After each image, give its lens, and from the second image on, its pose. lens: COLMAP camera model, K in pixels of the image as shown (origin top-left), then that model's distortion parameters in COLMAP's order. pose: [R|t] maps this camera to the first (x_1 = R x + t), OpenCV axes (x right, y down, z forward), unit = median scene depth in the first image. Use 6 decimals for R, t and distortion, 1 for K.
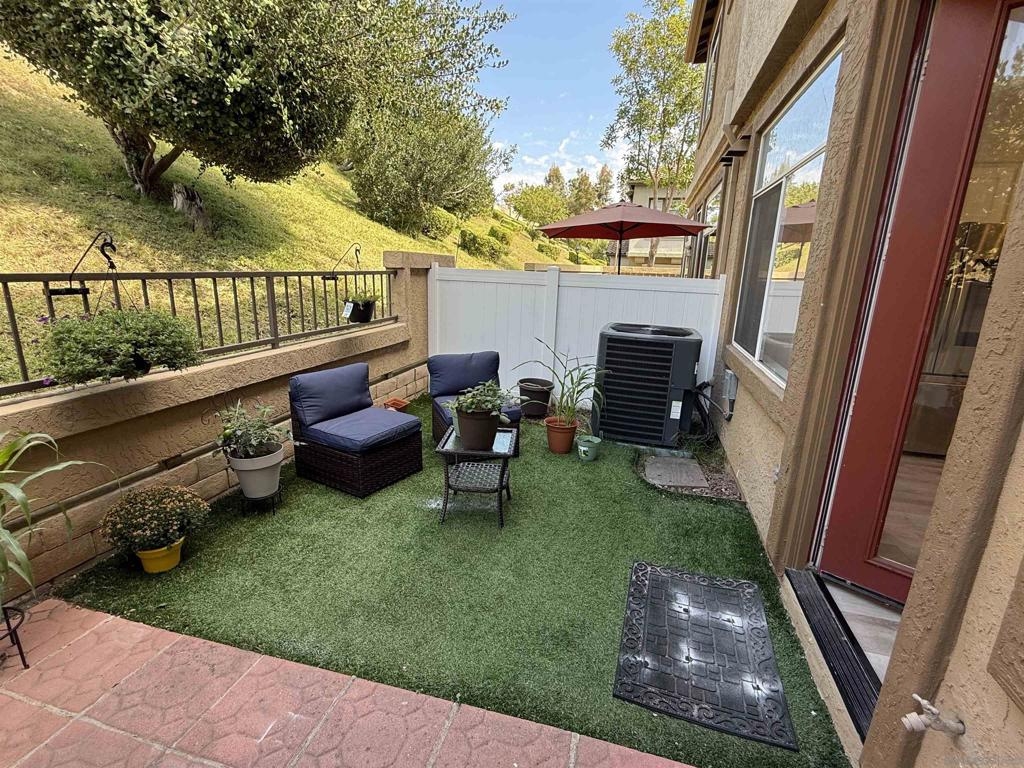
lens RADIAL K [[474.7, 0, 514.6], [0, 474.7, 387.3], [0, 0, 1]] dist [-0.001605, -0.001620]
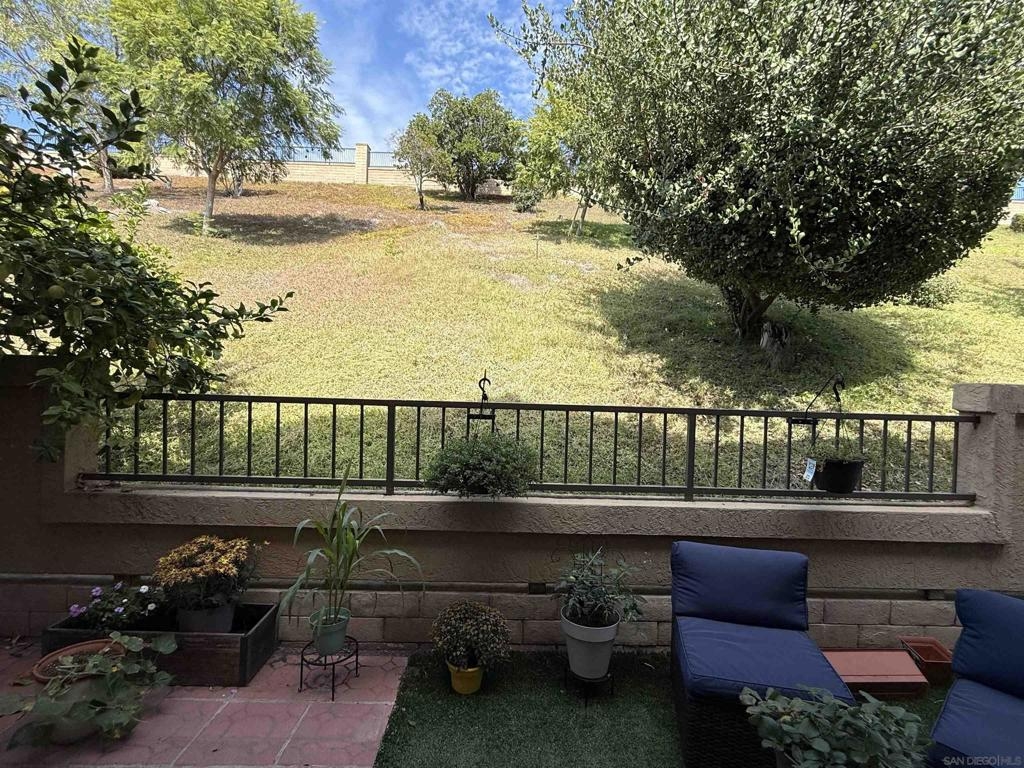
lens RADIAL K [[474.7, 0, 511.0], [0, 474.7, 384.3], [0, 0, 1]] dist [-0.001605, -0.001620]
pose [[0.302447, -0.012396, -0.953086, 0.194198], [-0.258441, 0.961392, -0.094516, -0.129232], [0.917461, 0.274903, 0.287567, 0.476934]]
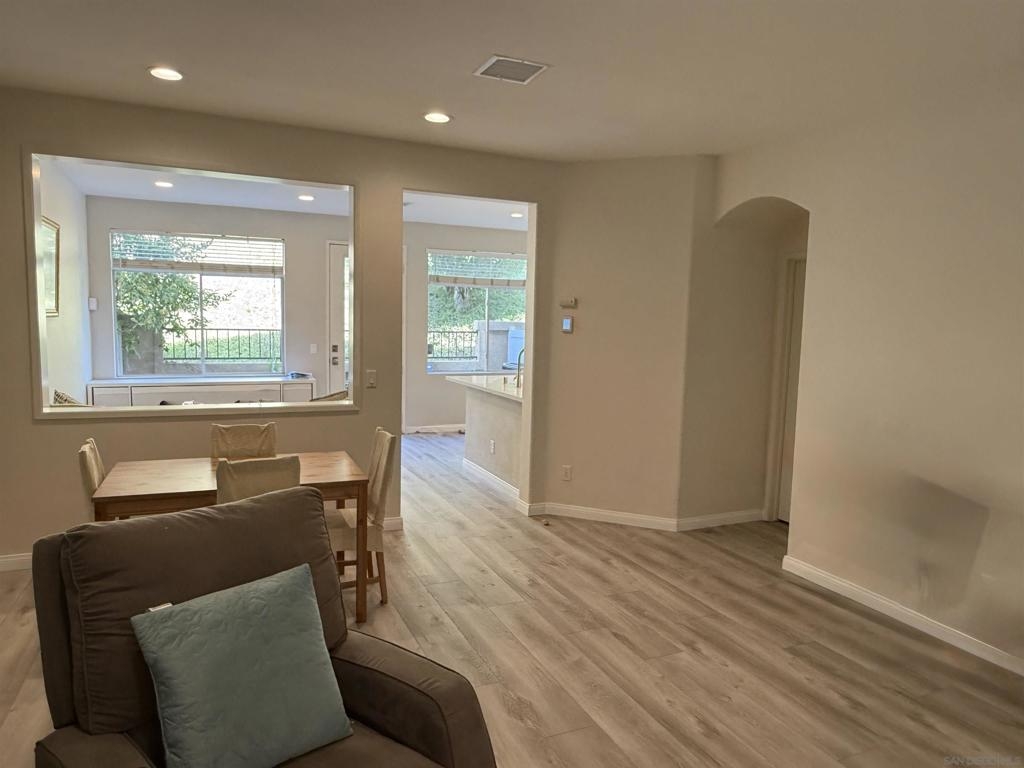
lens RADIAL K [[667.1, 0, 512.9], [0, 667.1, 376.1], [0, 0, 1]] dist [0.003058, -0.004780]
pose [[0.623573, 0.046441, -0.780384, 2.785087], [-0.194817, 0.975973, -0.097590, 0.209467], [0.757102, 0.212886, 0.617638, -0.615863]]
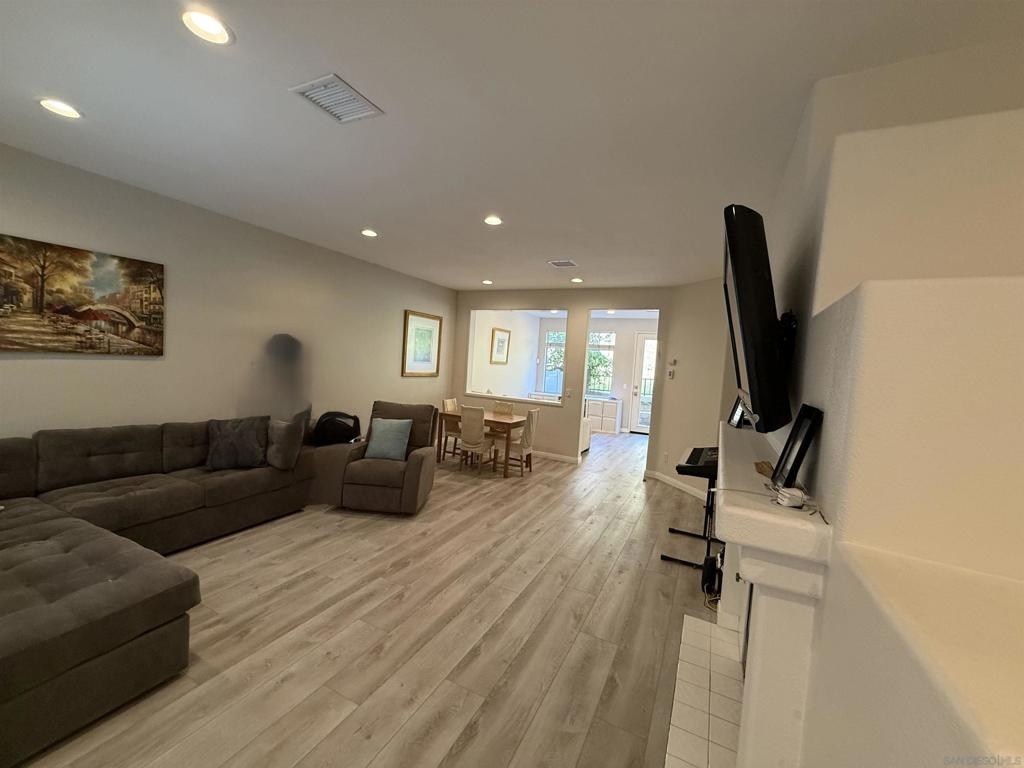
lens RADIAL K [[409.3, 0, 512.9], [0, 409.3, 382.4], [0, 0, 1]] dist [-0.002680, -0.000160]
pose [[-0.206092, 0.000571, -0.978532, 3.454695], [-0.309167, 0.948738, 0.065668, 0.044075], [0.928408, 0.316064, -0.195351, 0.135996]]
